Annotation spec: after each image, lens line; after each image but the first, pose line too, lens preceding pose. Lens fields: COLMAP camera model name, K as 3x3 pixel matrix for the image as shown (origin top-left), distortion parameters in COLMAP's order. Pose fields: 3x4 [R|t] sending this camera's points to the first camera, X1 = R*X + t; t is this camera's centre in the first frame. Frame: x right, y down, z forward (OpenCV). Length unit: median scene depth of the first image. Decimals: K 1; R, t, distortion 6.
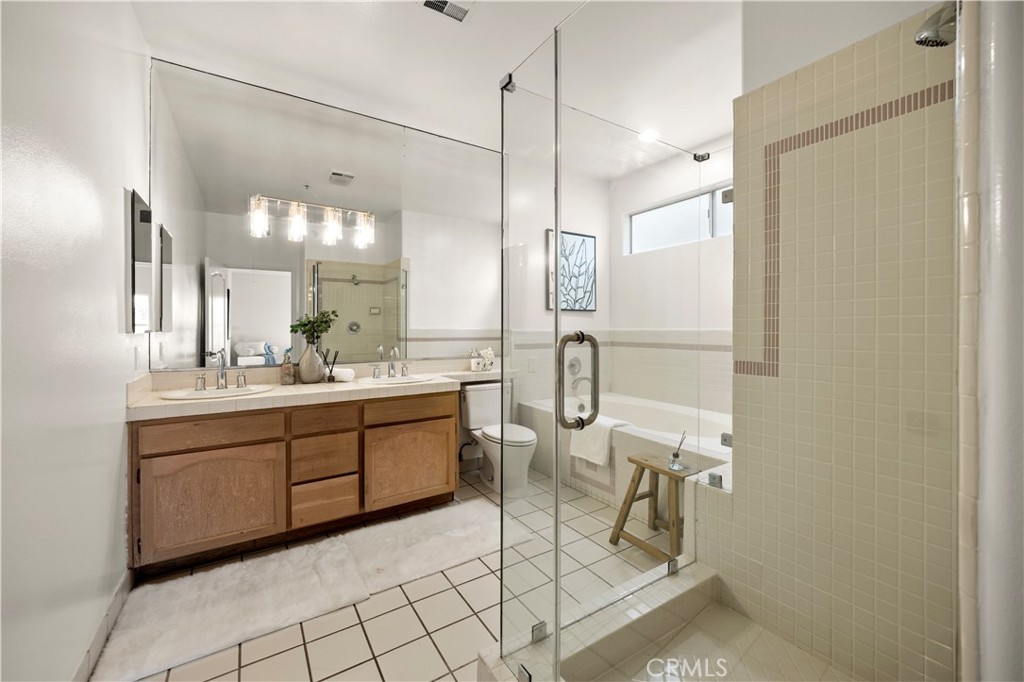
lens RADIAL K [[405.4, 0, 509.8], [0, 405.4, 333.5], [0, 0, 1]] dist [0.001364, 0.000221]
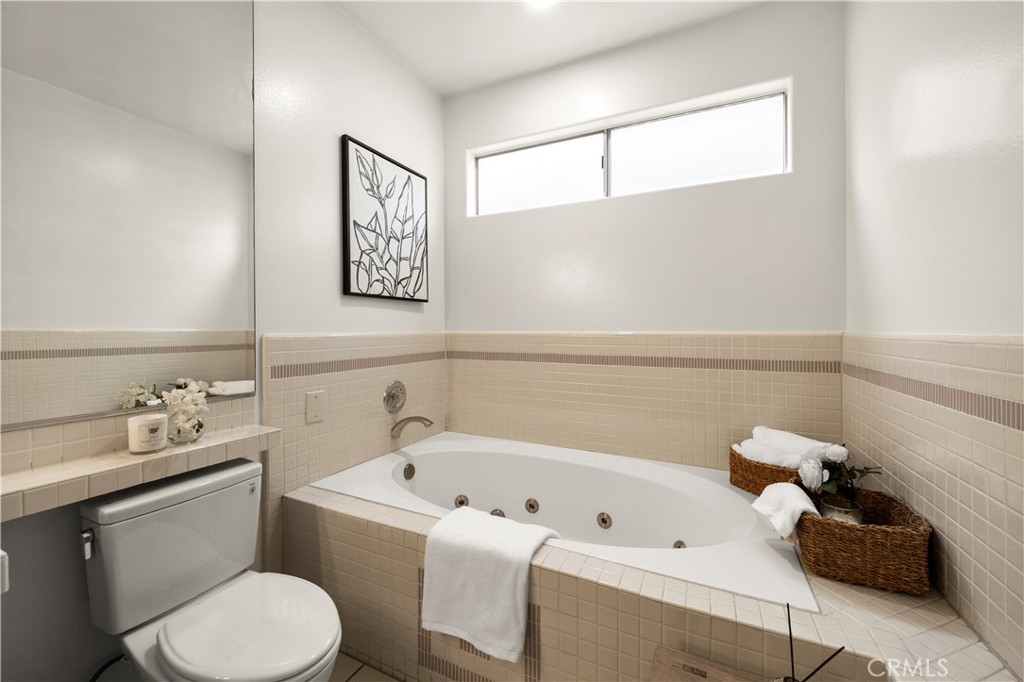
lens RADIAL K [[405.4, 0, 510.8], [0, 405.4, 334.2], [0, 0, 1]] dist [0.001364, 0.000221]
pose [[0.855697, -0.004125, 0.517462, 0.006177], [0.003118, 0.999991, 0.002815, -0.008865], [-0.517469, -0.000796, 0.855702, 0.435835]]
